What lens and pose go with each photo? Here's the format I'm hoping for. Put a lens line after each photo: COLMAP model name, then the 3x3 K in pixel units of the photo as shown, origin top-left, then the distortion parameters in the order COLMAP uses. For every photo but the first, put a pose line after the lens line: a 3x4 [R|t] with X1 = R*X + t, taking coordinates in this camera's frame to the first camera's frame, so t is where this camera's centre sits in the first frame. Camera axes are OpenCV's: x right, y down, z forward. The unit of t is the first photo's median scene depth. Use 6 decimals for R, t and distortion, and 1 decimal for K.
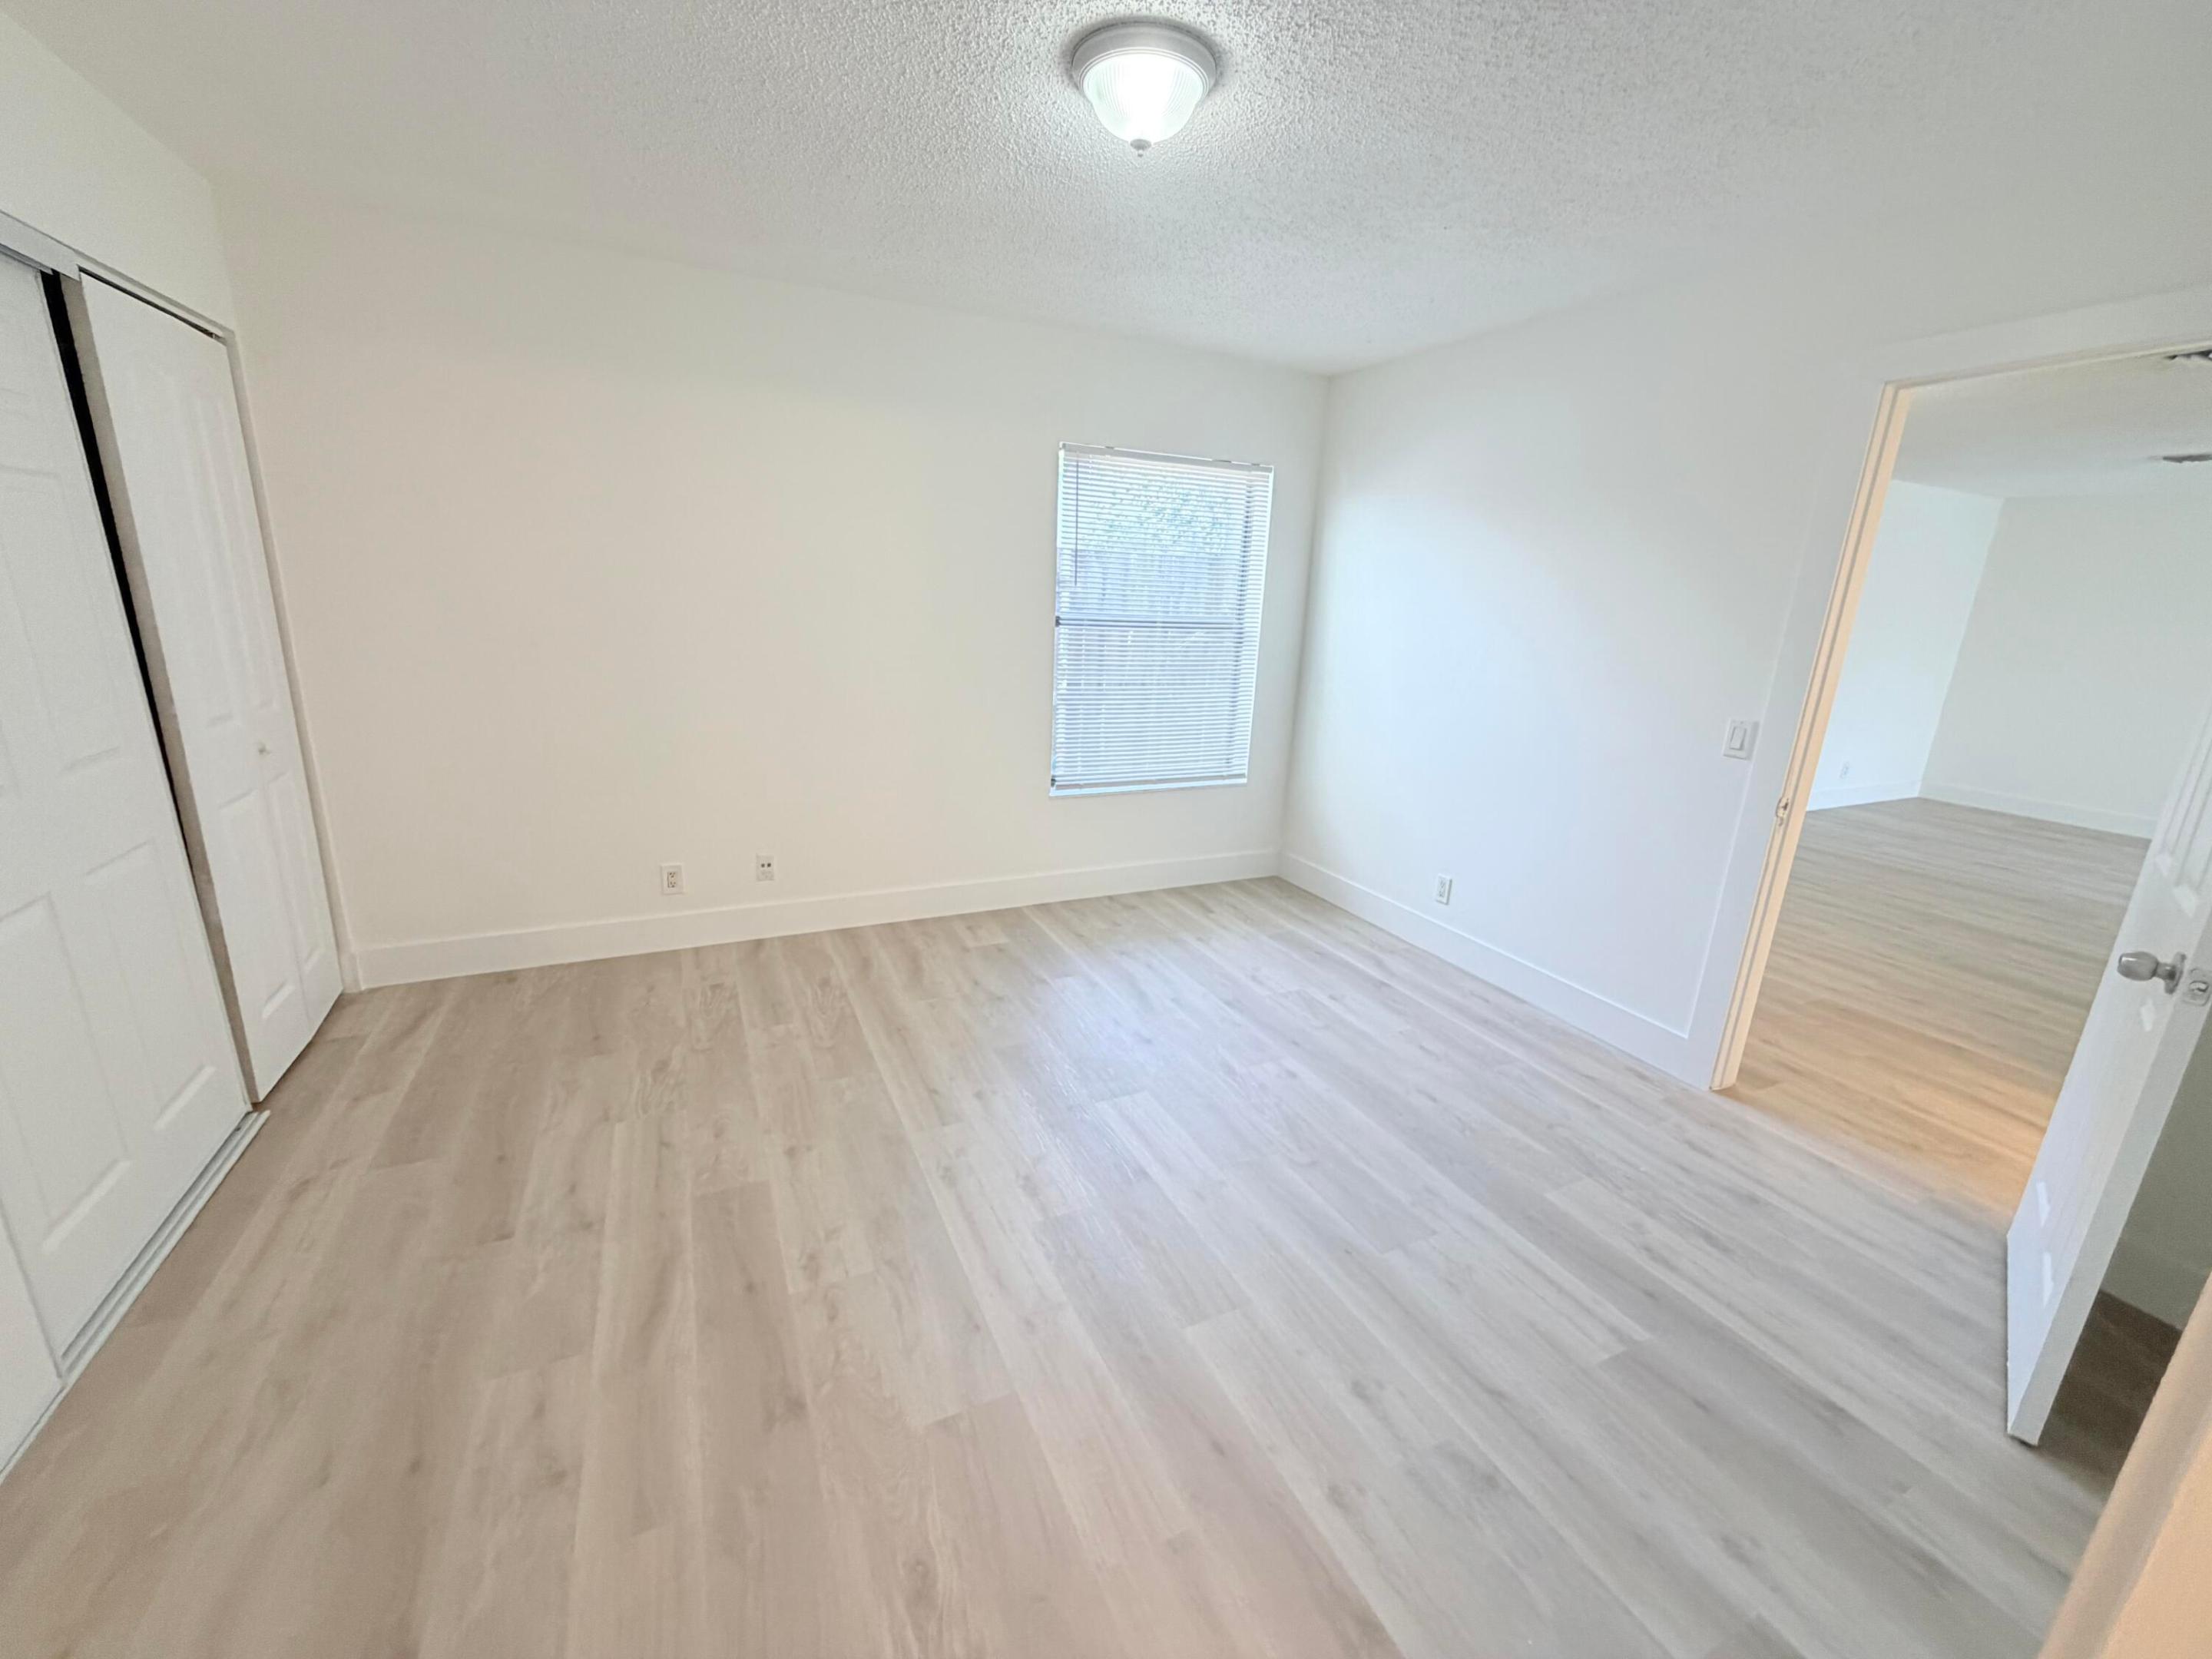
lens RADIAL K [[889.7, 0, 1102.3], [0, 889.7, 826.5], [0, 0, 1]] dist [-0.000889, -0.000627]
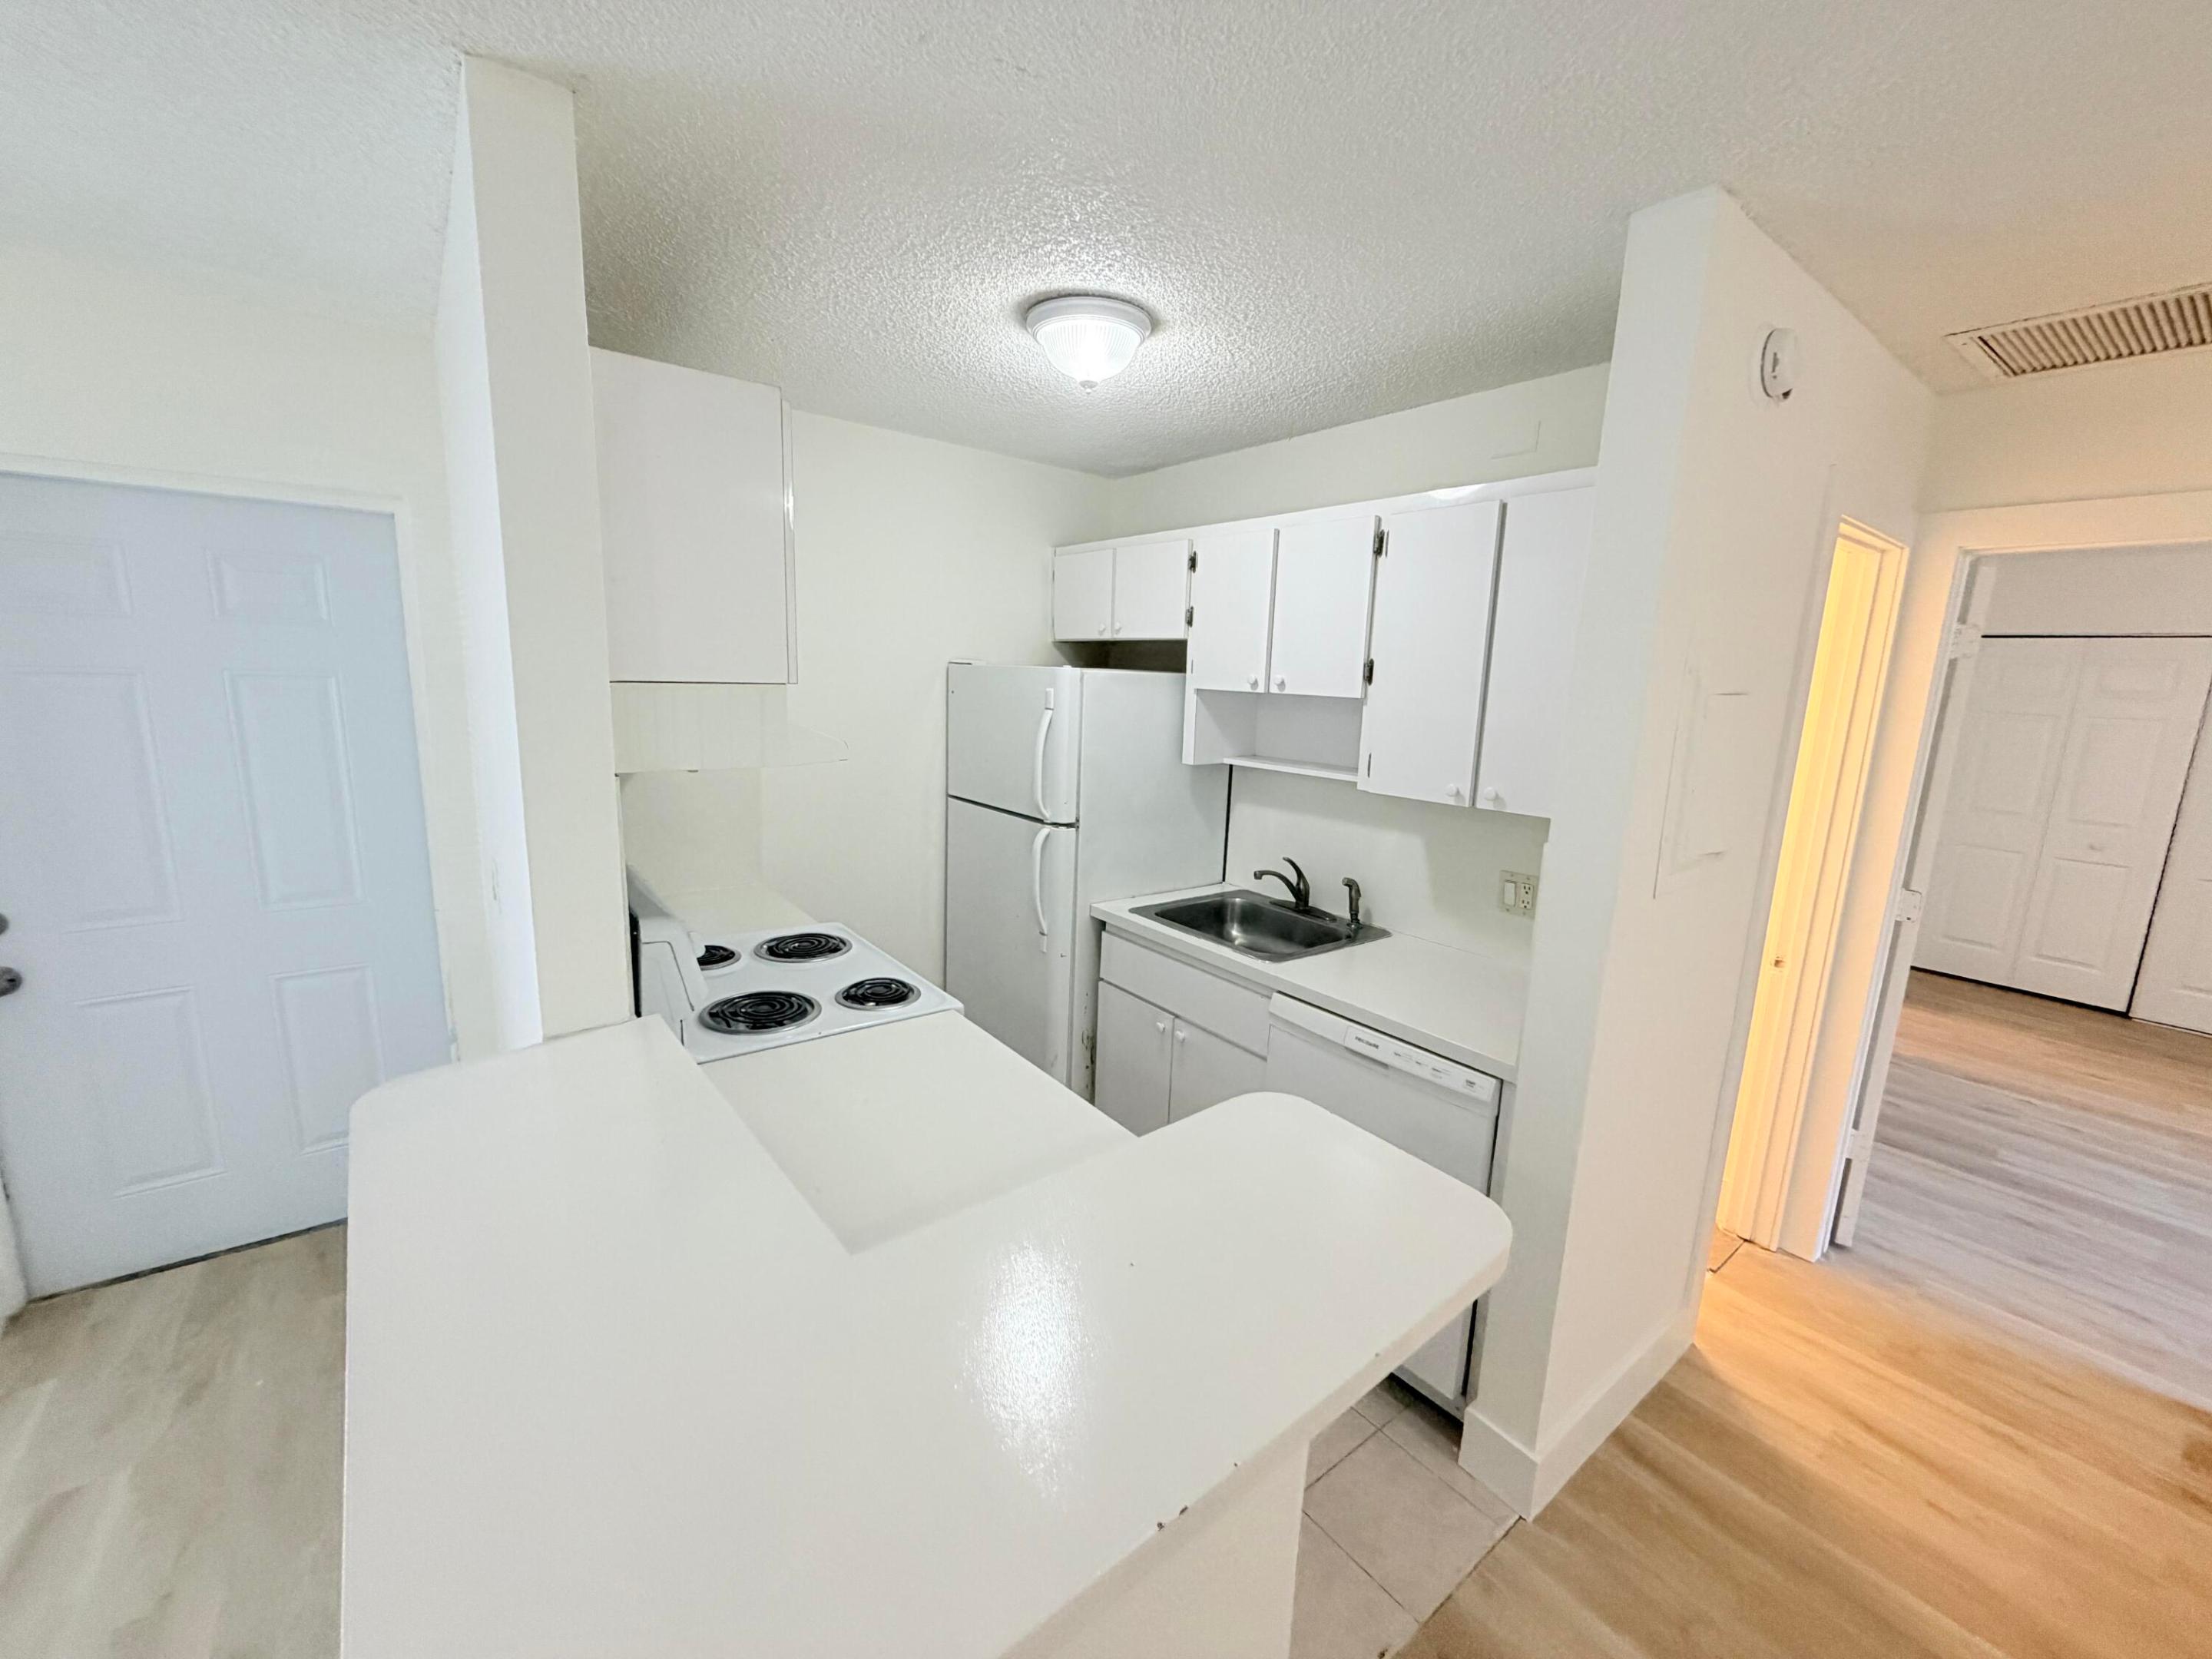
lens RADIAL K [[883.6, 0, 1100.1], [0, 883.6, 828.6], [0, 0, 1]] dist [0.000092, -0.000196]
pose [[-0.975735, -0.042031, -0.214882, 2.143698], [-0.129797, 0.901405, 0.413065, -0.404798], [0.176334, 0.430933, -0.884988, 1.520881]]
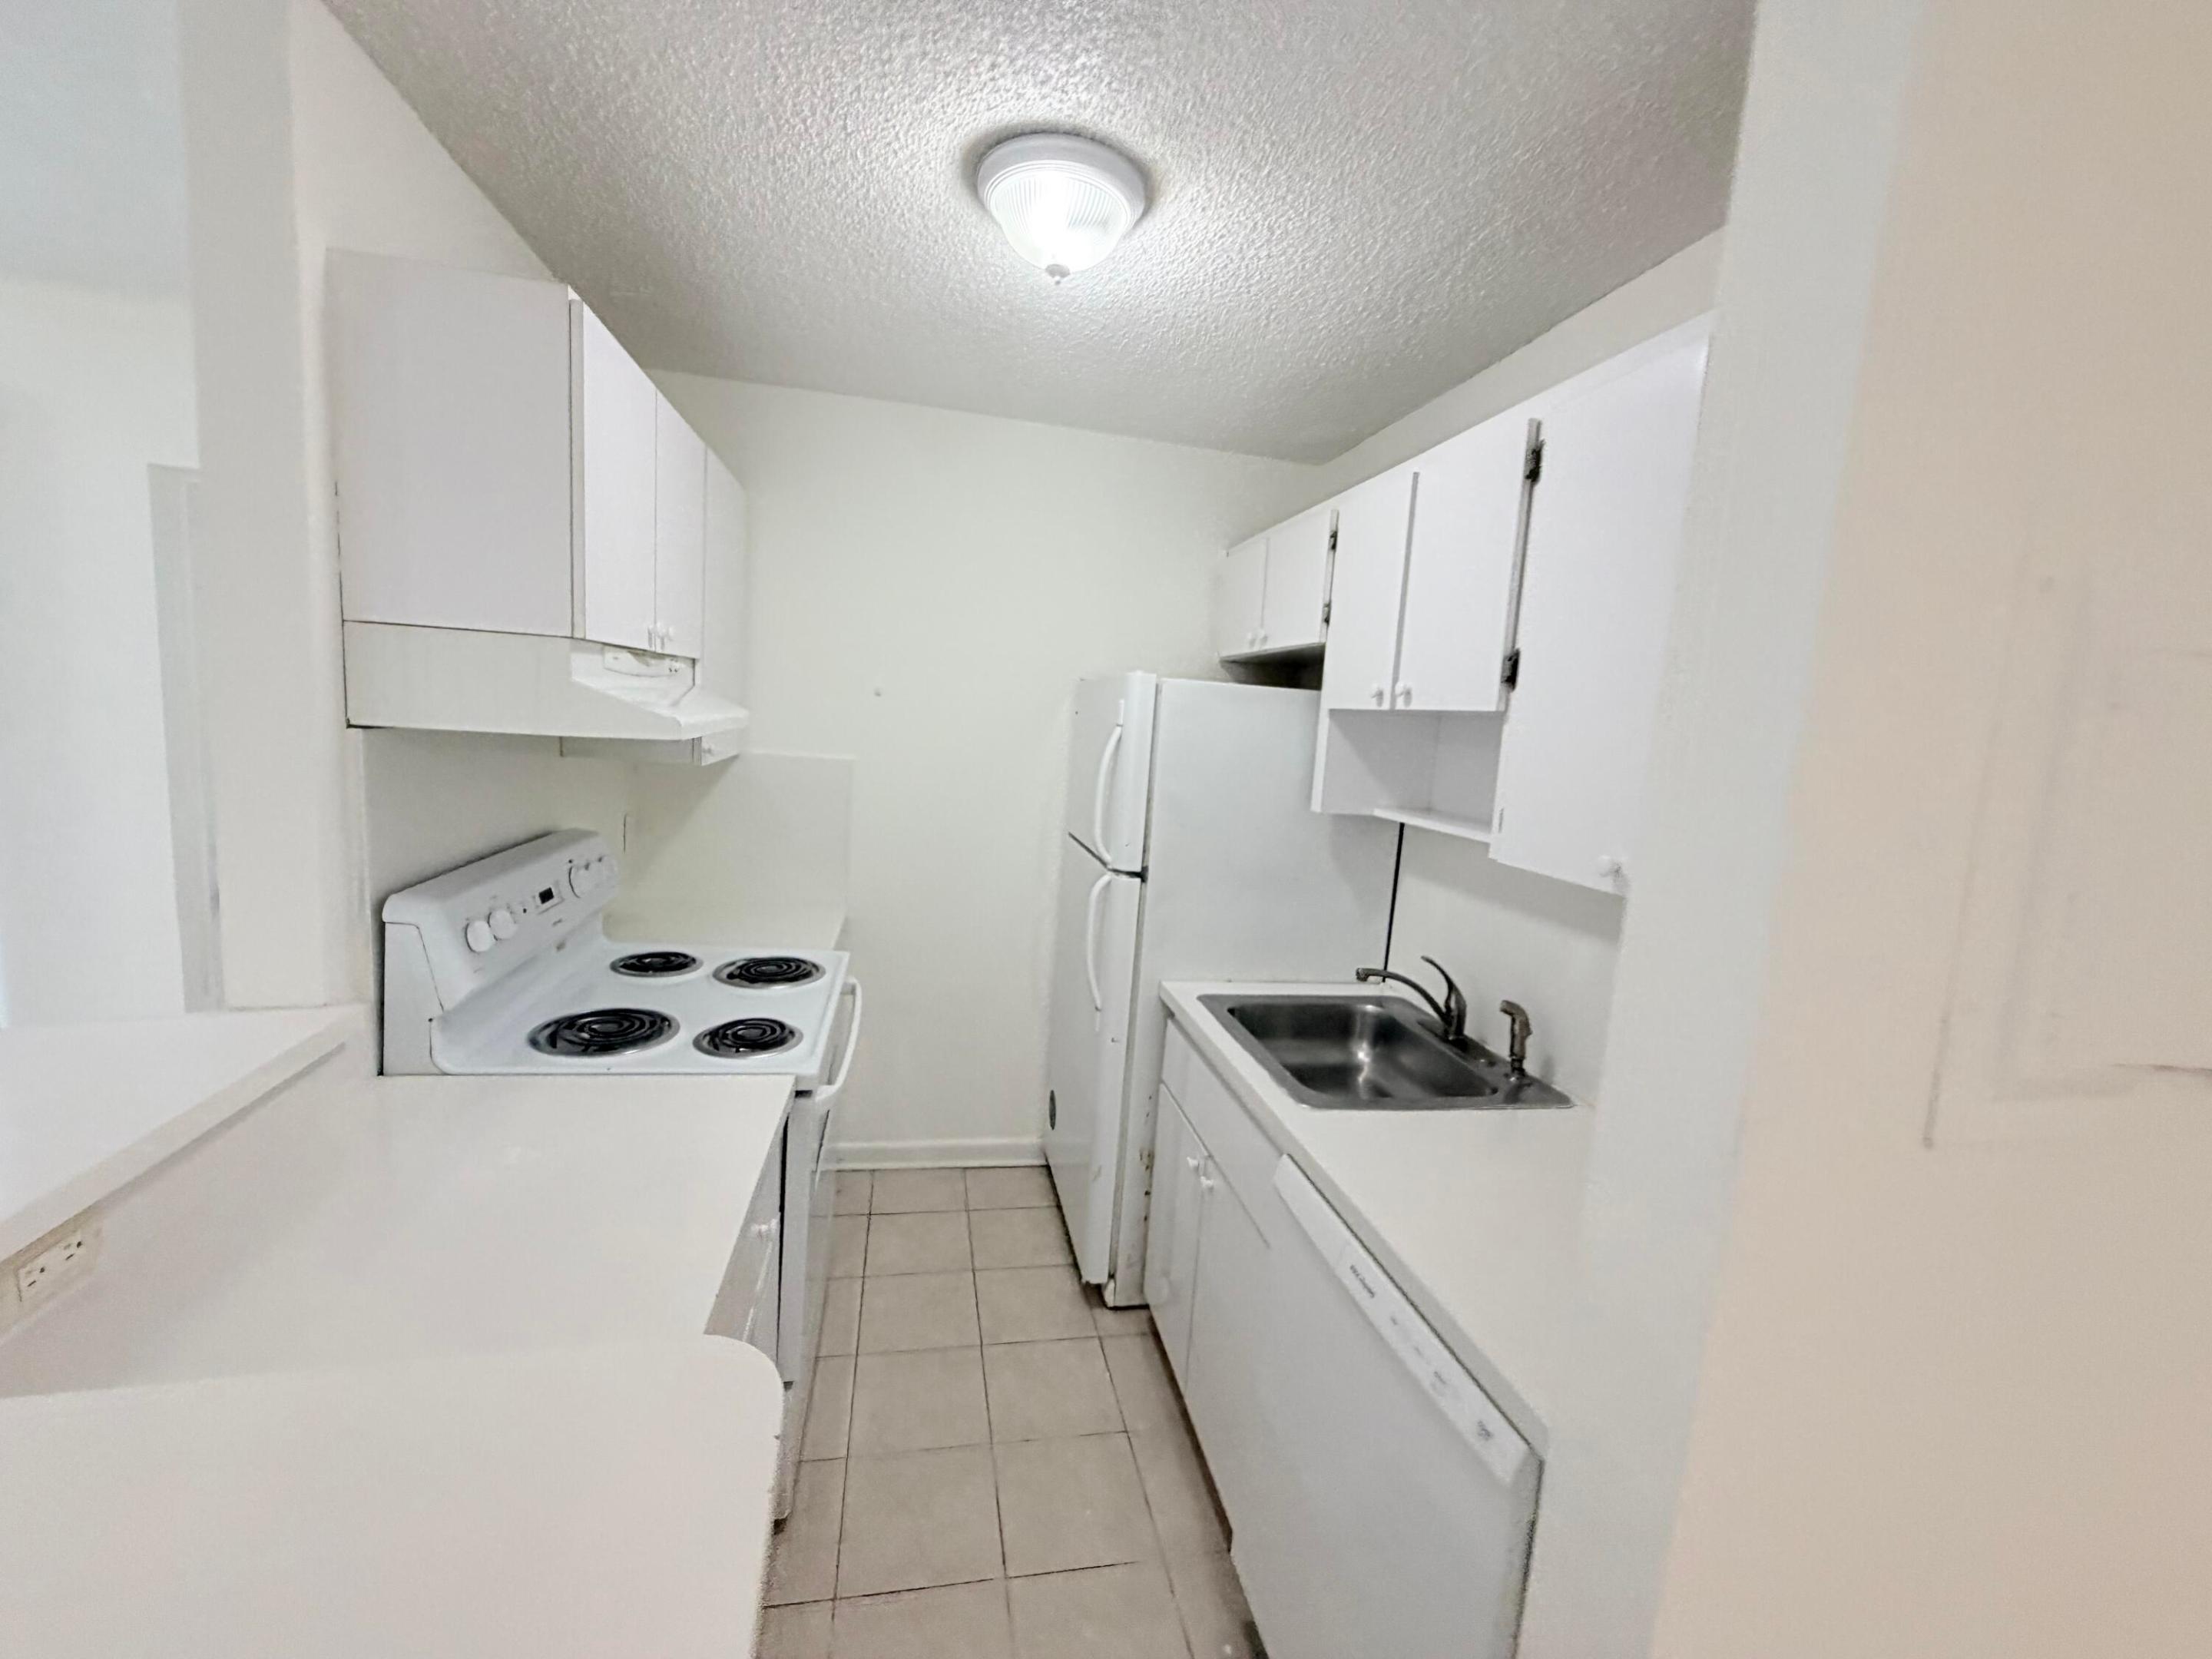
lens RADIAL K [[889.7, 0, 1102.3], [0, 889.7, 826.5], [0, 0, 1]] dist [-0.000889, -0.000627]
pose [[-0.962186, -0.142498, 0.232148, 1.753740], [-0.045845, 0.924810, 0.377657, -0.312220], [-0.268508, 0.352733, -0.896372, 1.291989]]
